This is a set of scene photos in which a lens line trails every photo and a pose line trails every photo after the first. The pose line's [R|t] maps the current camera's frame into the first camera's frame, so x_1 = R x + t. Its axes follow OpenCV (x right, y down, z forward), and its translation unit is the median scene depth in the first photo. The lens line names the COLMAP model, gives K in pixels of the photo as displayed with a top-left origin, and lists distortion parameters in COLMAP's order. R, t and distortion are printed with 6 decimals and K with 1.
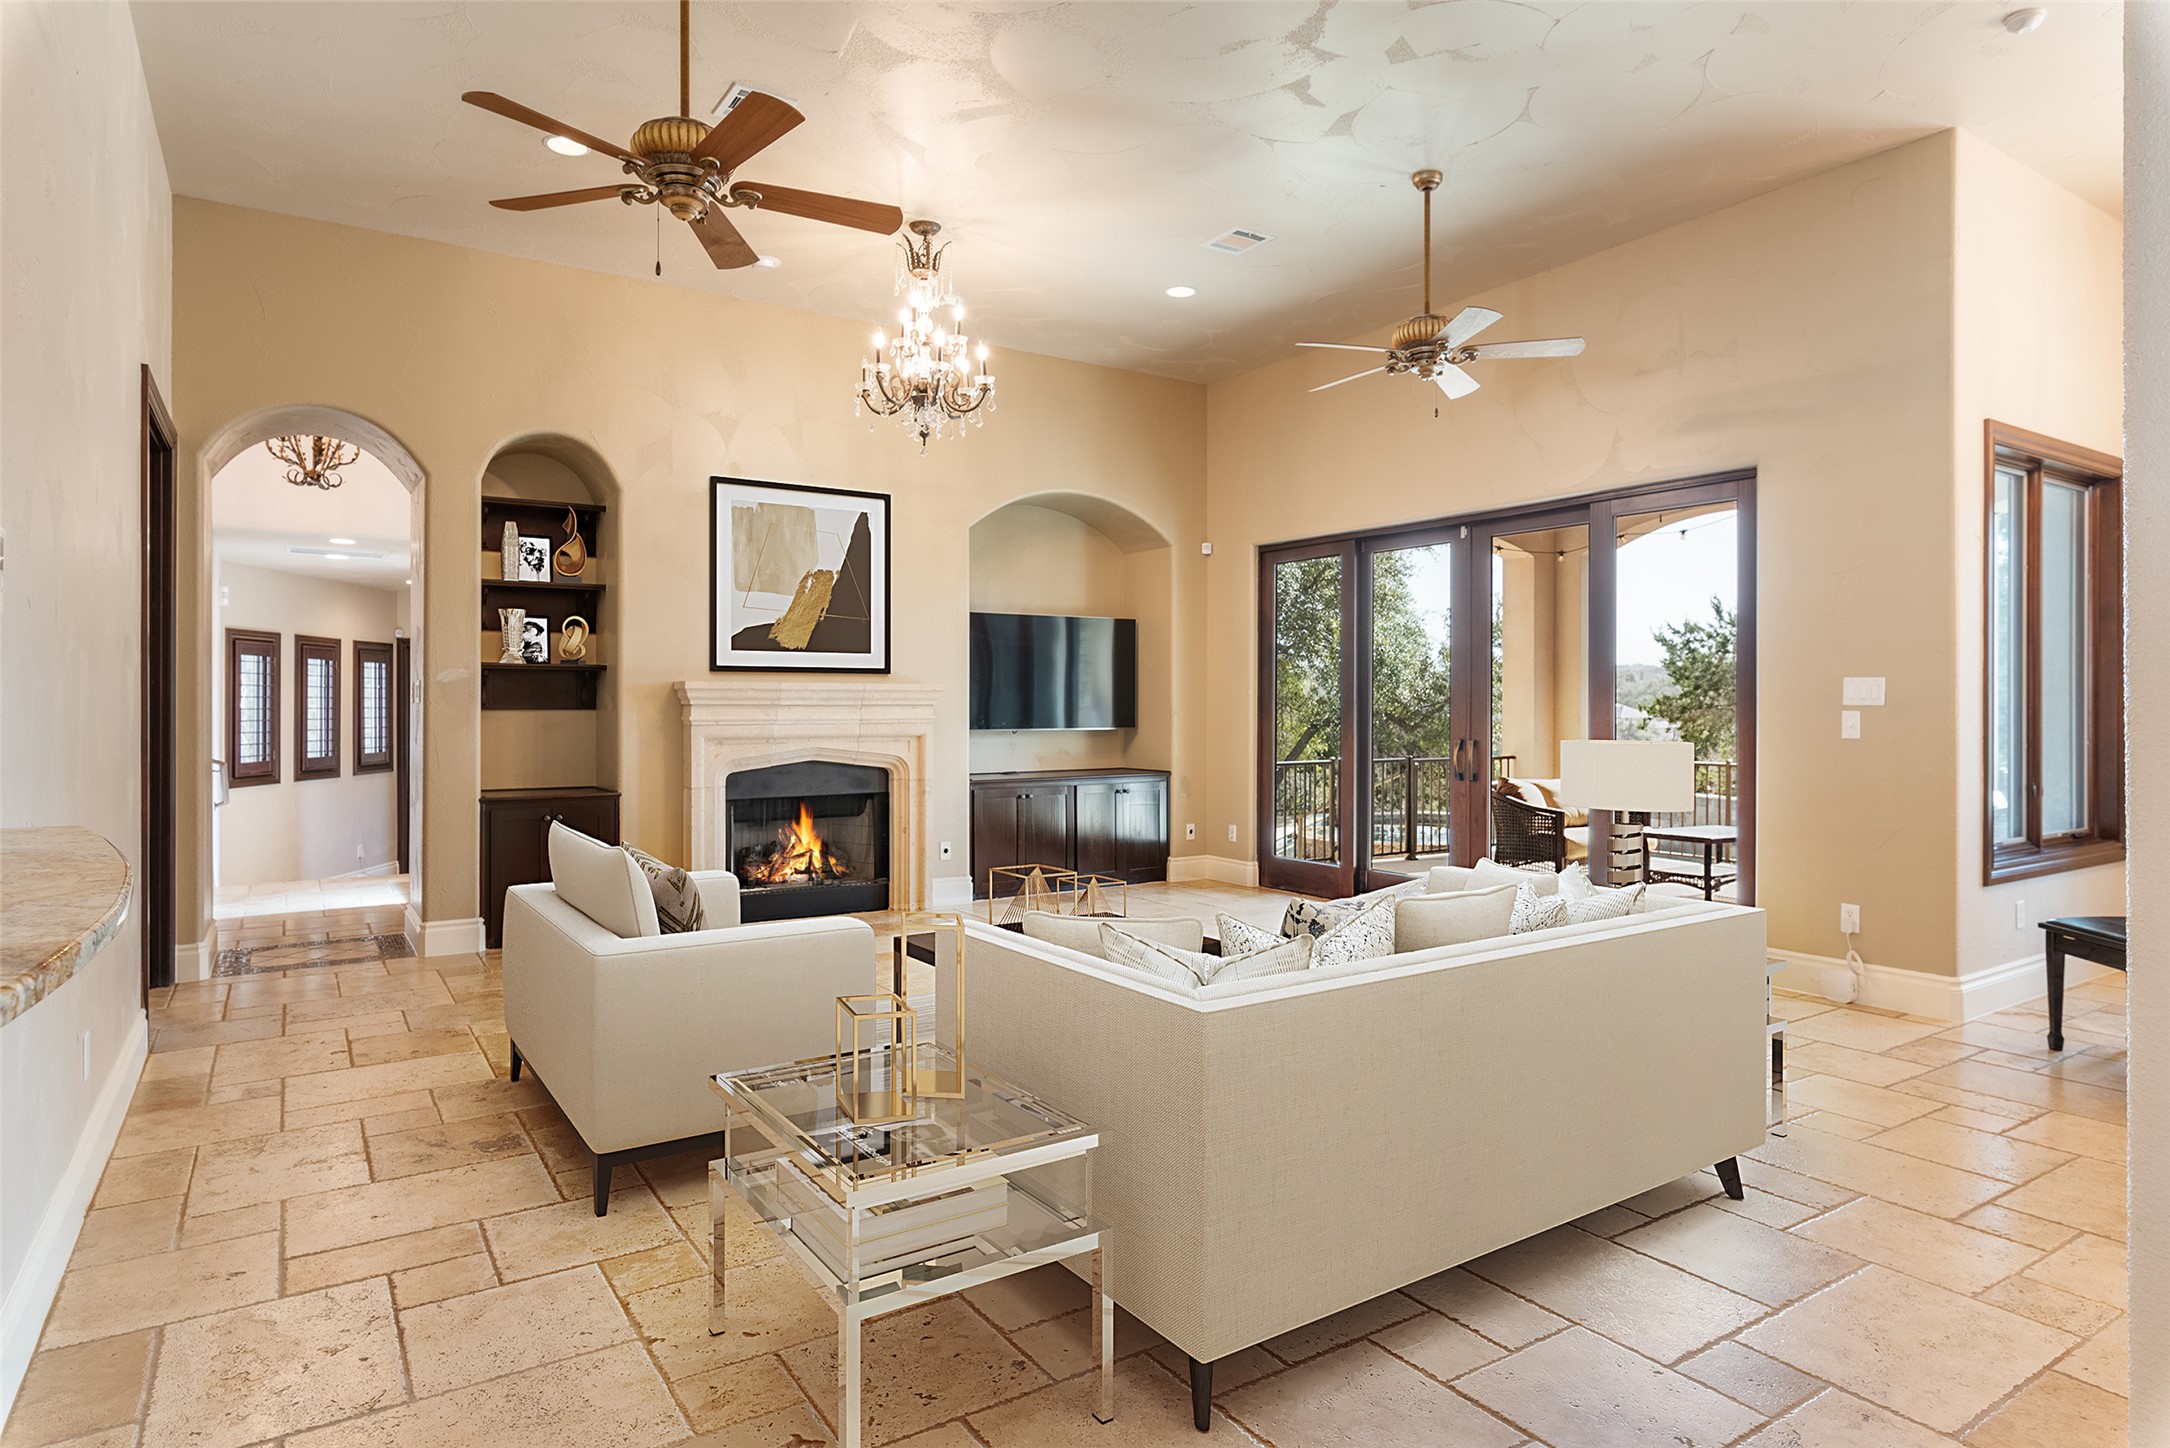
lens RADIAL K [[1234.4, 0, 1103.4], [0, 1234.4, 708.1], [0, 0, 1]] dist [-0.022819, -0.001070]
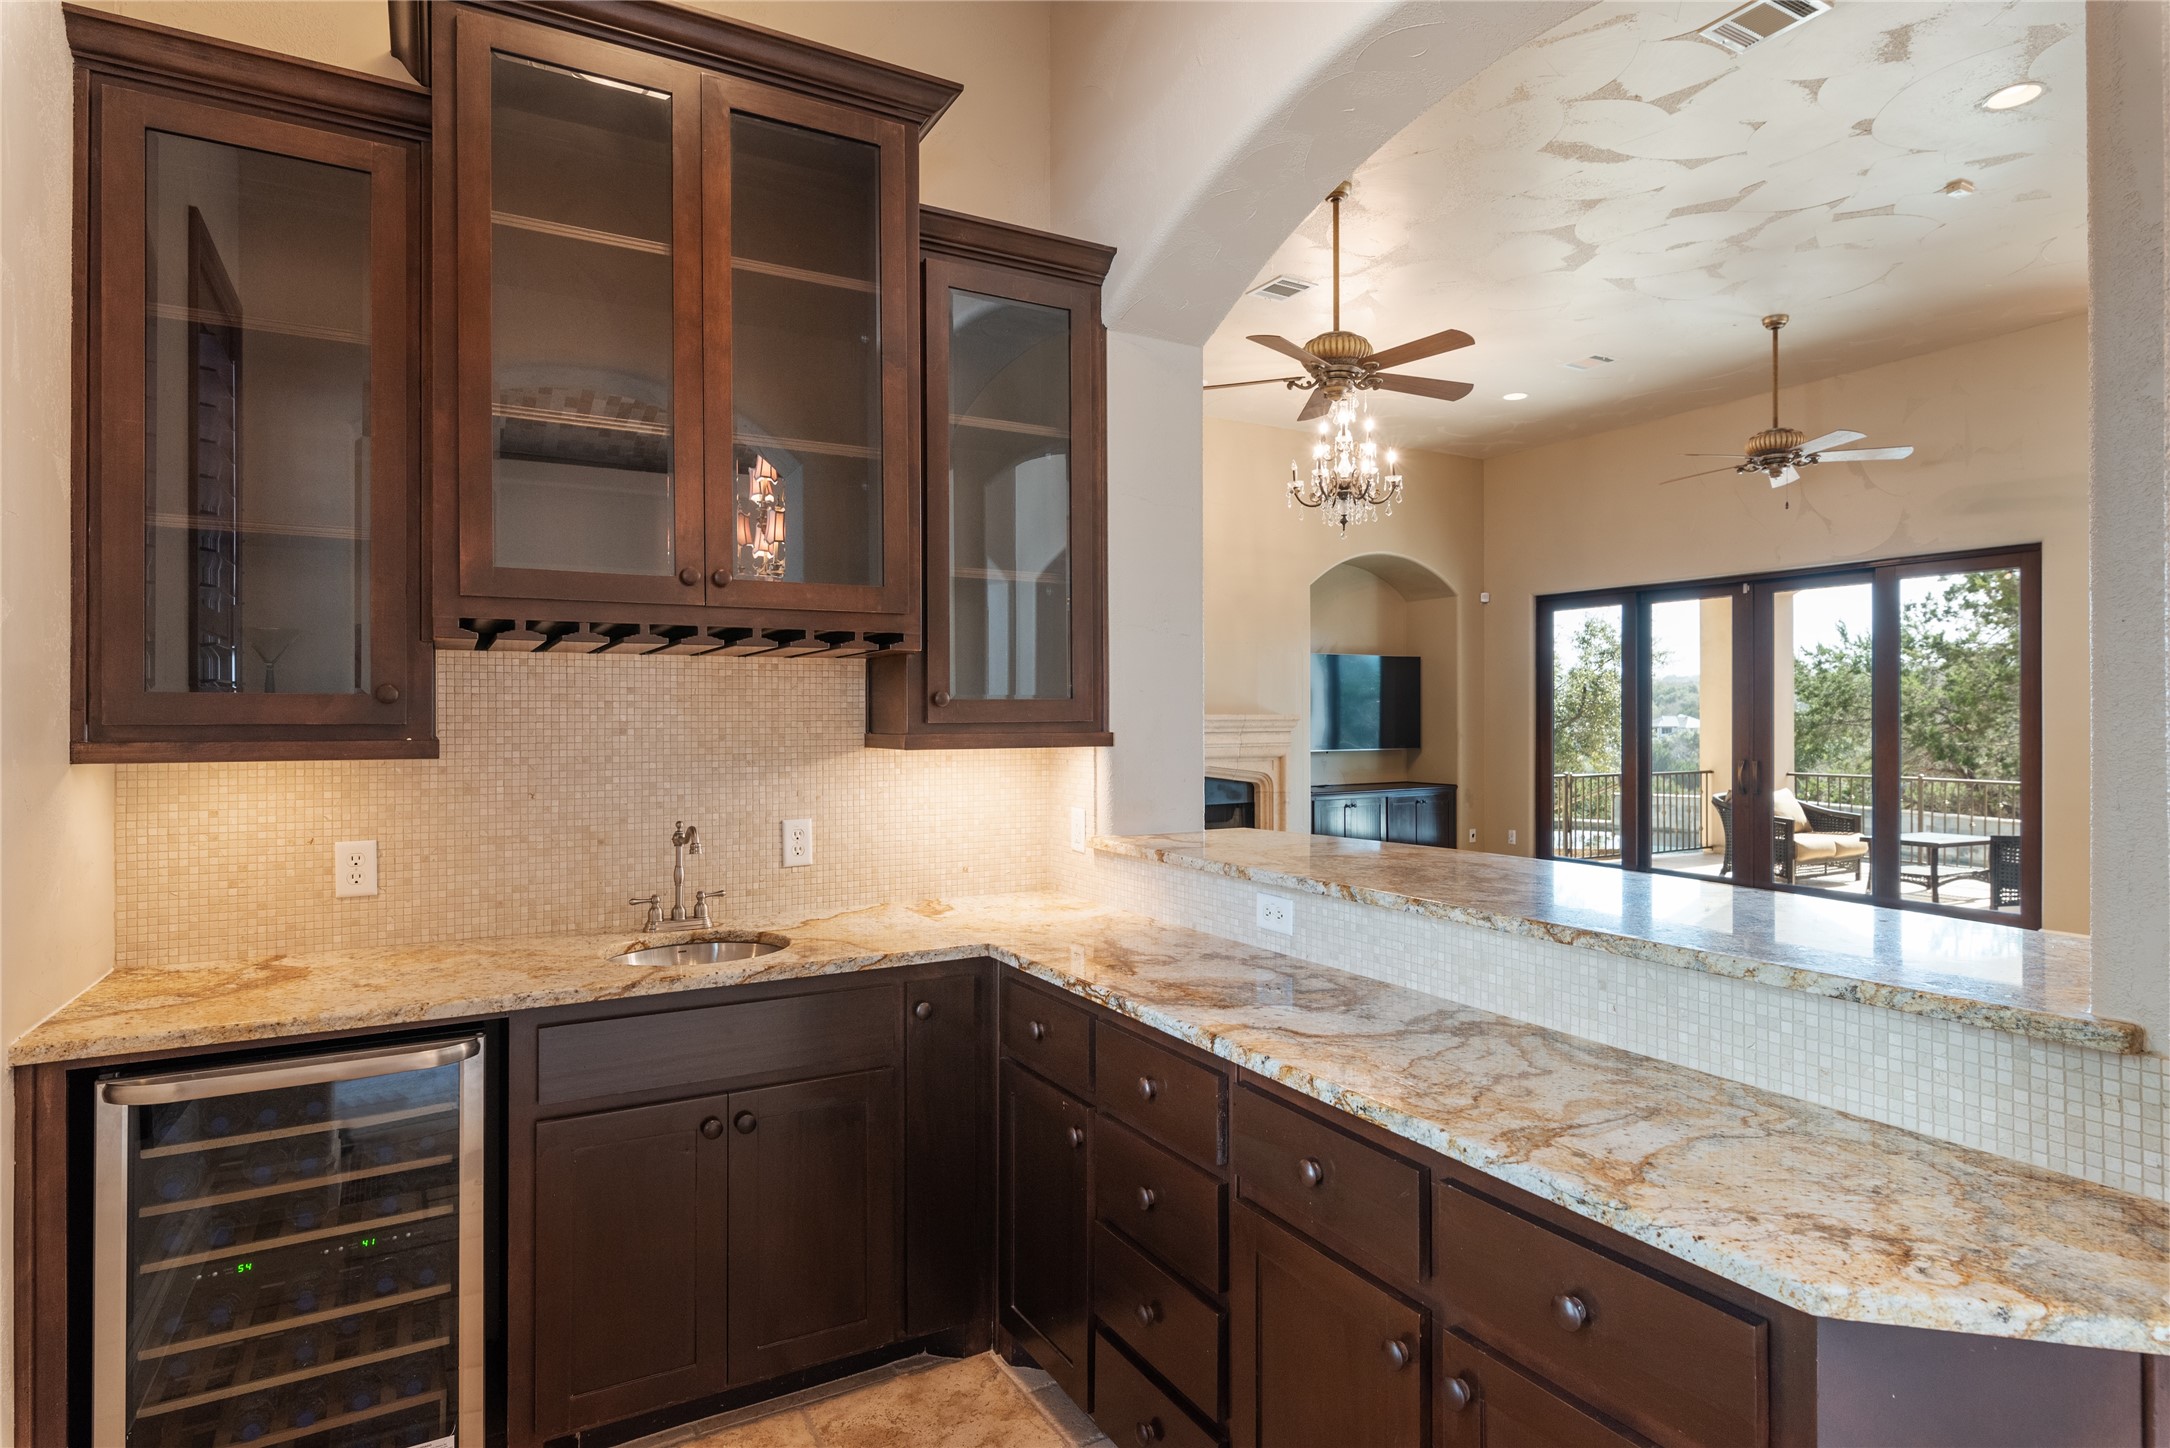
lens RADIAL K [[1161.4, 0, 1076.7], [0, 1161.4, 718.4], [0, 0, 1]] dist [-0.024481, -0.003838]
pose [[0.996397, -0.001685, -0.084790, -0.321283], [0.001586, 0.999998, -0.001234, -0.018252], [0.084792, 0.001095, 0.996398, -0.216235]]
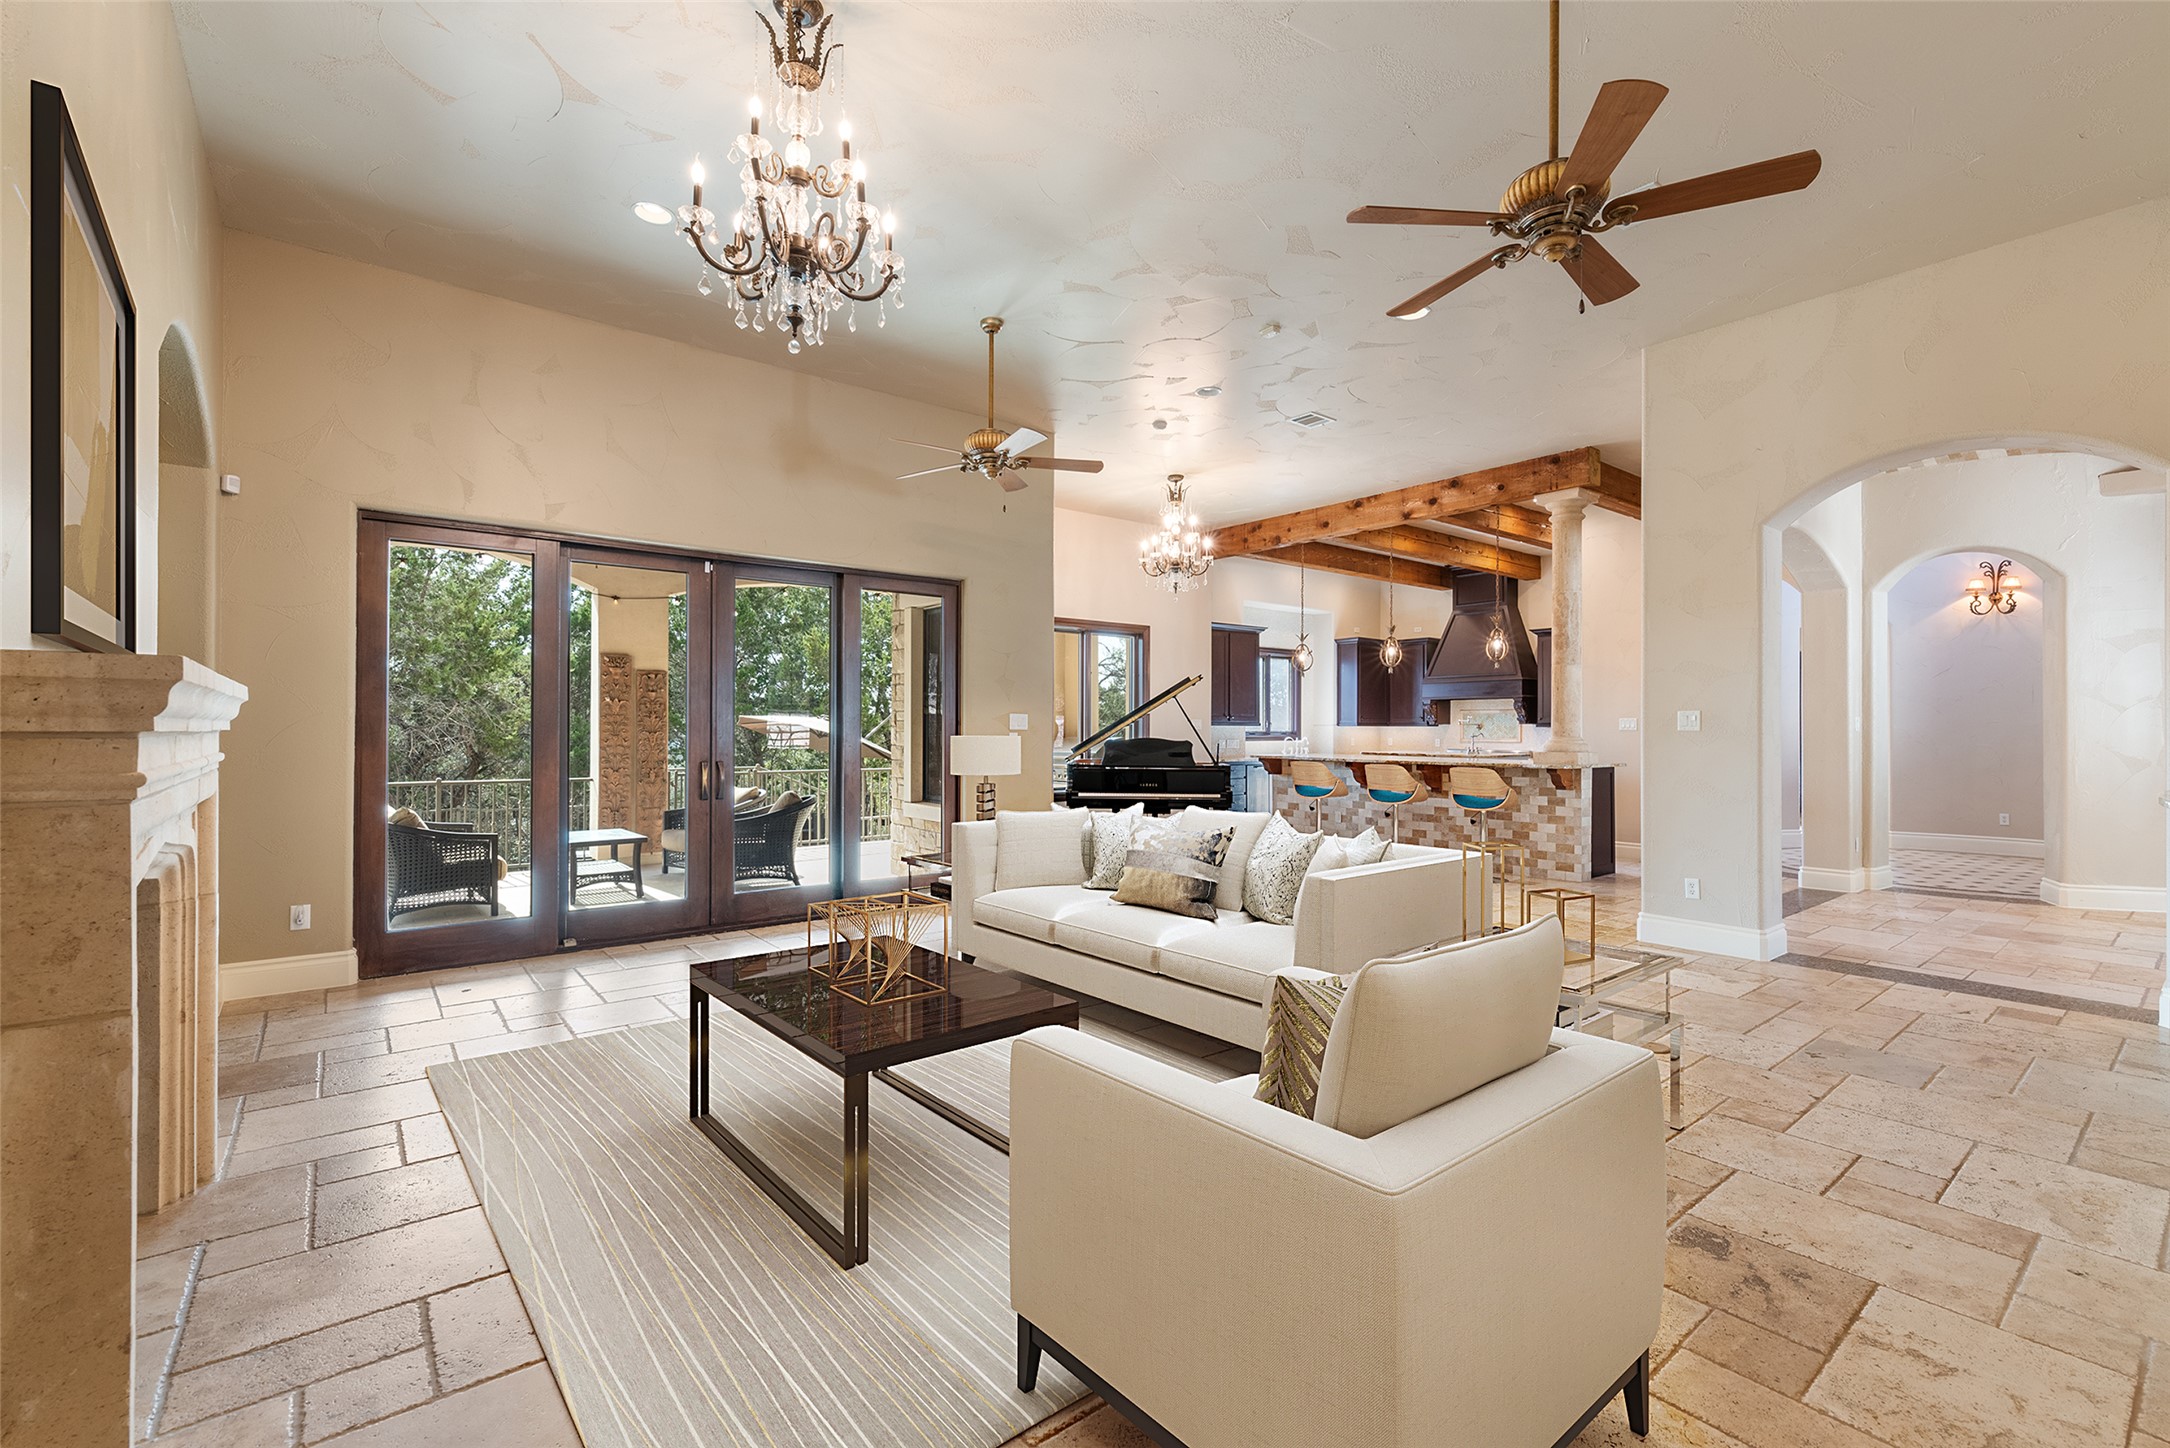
lens RADIAL K [[942.1, 0, 1104.3], [0, 942.1, 730.9], [0, 0, 1]] dist [0.001228, -0.000074]
pose [[-0.094488, -0.004779, 0.995515, -0.671983], [-0.002232, 0.999987, 0.004589, -0.006785], [-0.995524, -0.001788, -0.094497, 0.890722]]
